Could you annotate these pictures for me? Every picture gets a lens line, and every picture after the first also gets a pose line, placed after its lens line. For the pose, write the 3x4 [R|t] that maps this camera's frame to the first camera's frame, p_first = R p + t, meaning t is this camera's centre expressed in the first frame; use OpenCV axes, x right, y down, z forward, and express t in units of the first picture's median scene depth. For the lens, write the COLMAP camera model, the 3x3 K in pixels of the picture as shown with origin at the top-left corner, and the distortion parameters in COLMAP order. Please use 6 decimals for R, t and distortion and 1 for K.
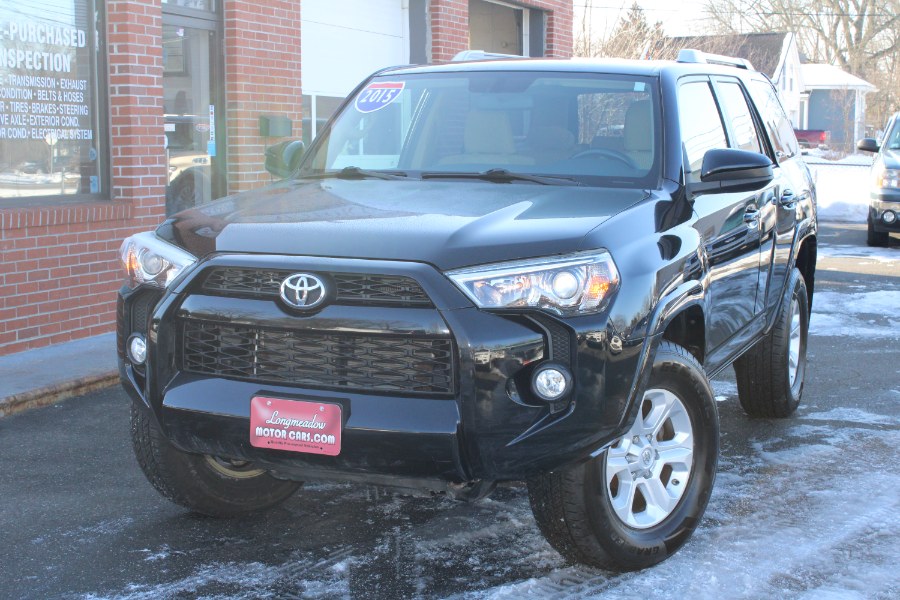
lens RADIAL K [[1512.9, 0, 453.9], [0, 1512.9, 299.3], [0, 0, 1]] dist [-0.020297, 0.155008]
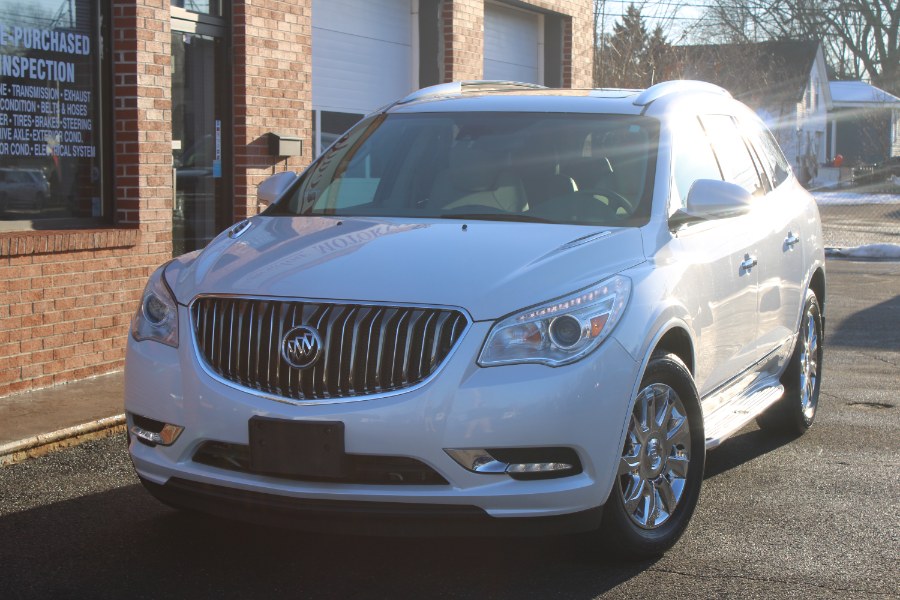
lens RADIAL K [[1810.1, 0, 446.4], [0, 1810.1, 296.4], [0, 0, 1]] dist [0.024694, 0.194848]
pose [[0.999582, 0.004730, 0.028507, -0.060591], [-0.003808, 0.999471, -0.032295, 0.011023], [-0.028644, 0.032173, 0.999072, -0.079859]]
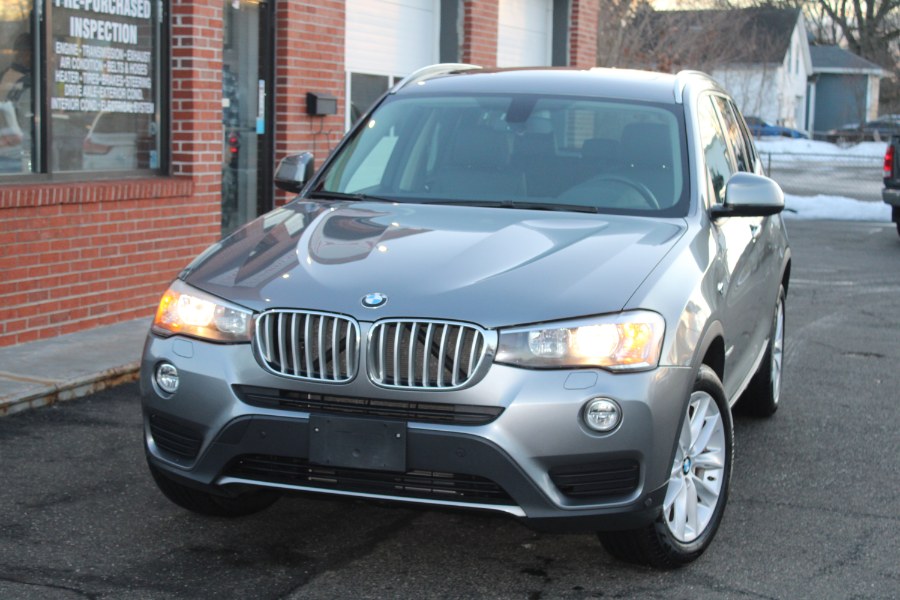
lens RADIAL K [[1769.0, 0, 440.3], [0, 1769.0, 302.8], [0, 0, 1]] dist [0.036726, 0.075027]
pose [[0.998968, 0.021383, 0.040080, -0.097769], [-0.021341, 0.999771, -0.001462, 0.013723], [-0.040102, 0.000605, 0.999195, -0.143737]]
